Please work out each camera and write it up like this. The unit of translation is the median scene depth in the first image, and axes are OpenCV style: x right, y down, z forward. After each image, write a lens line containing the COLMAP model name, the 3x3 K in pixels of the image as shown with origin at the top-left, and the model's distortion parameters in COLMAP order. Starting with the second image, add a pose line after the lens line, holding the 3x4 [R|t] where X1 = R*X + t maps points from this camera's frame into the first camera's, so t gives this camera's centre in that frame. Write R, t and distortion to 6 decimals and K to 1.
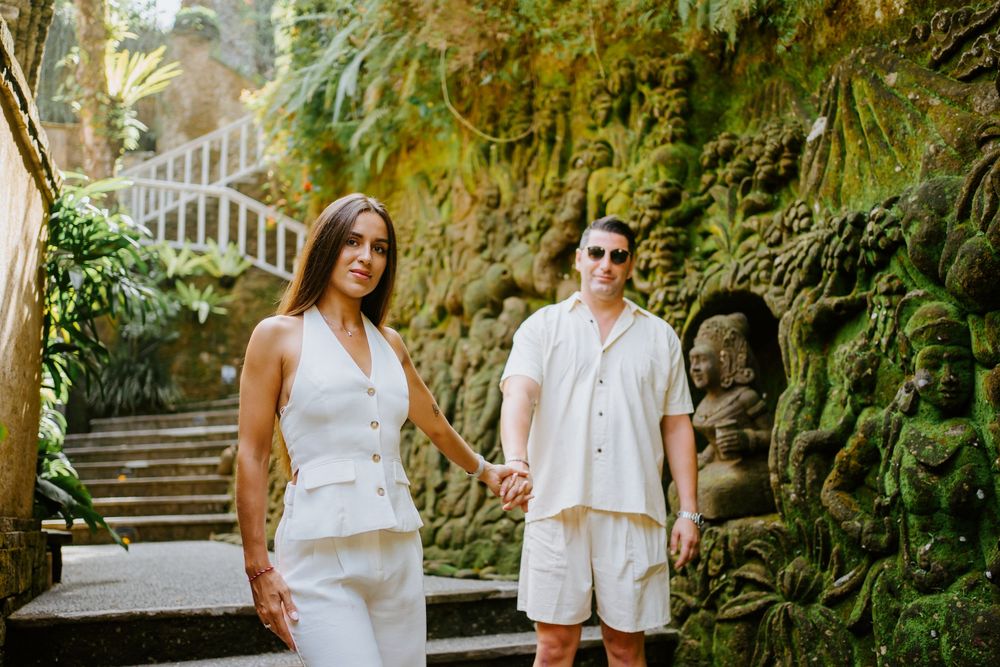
lens RADIAL K [[1003.1, 0, 499.1], [0, 1003.1, 329.9], [0, 0, 1]] dist [-0.041058, 0.176408]
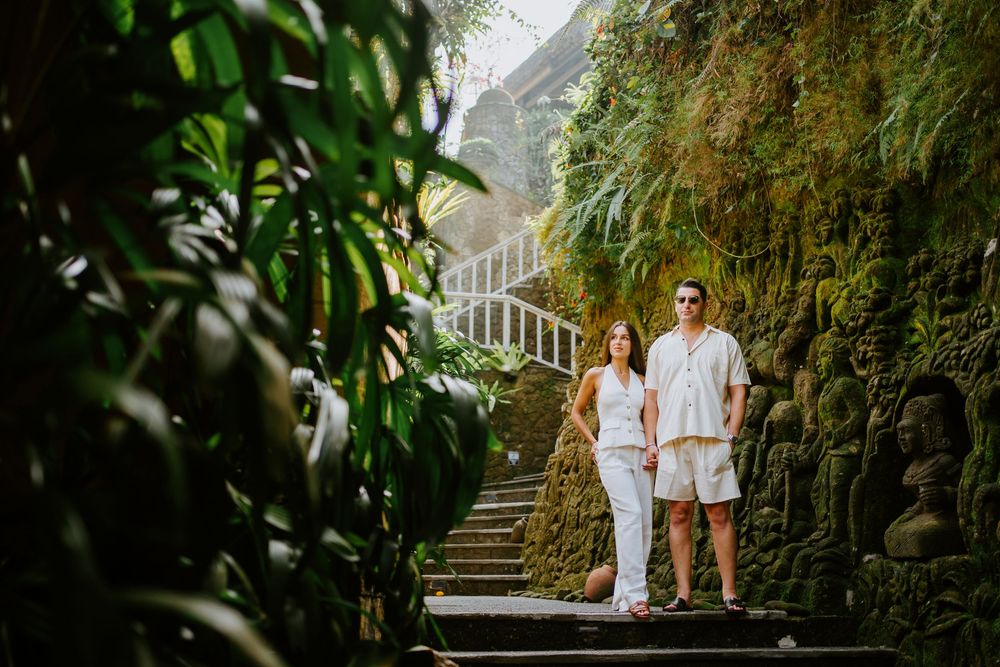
lens RADIAL K [[1003.1, 0, 499.1], [0, 1003.1, 329.9], [0, 0, 1]] dist [-0.041058, 0.176408]
pose [[0.965914, -0.036468, -0.256283, 0.026950], [0.013337, 0.995723, -0.091418, 0.008711], [0.258520, 0.084884, 0.962269, -0.278511]]
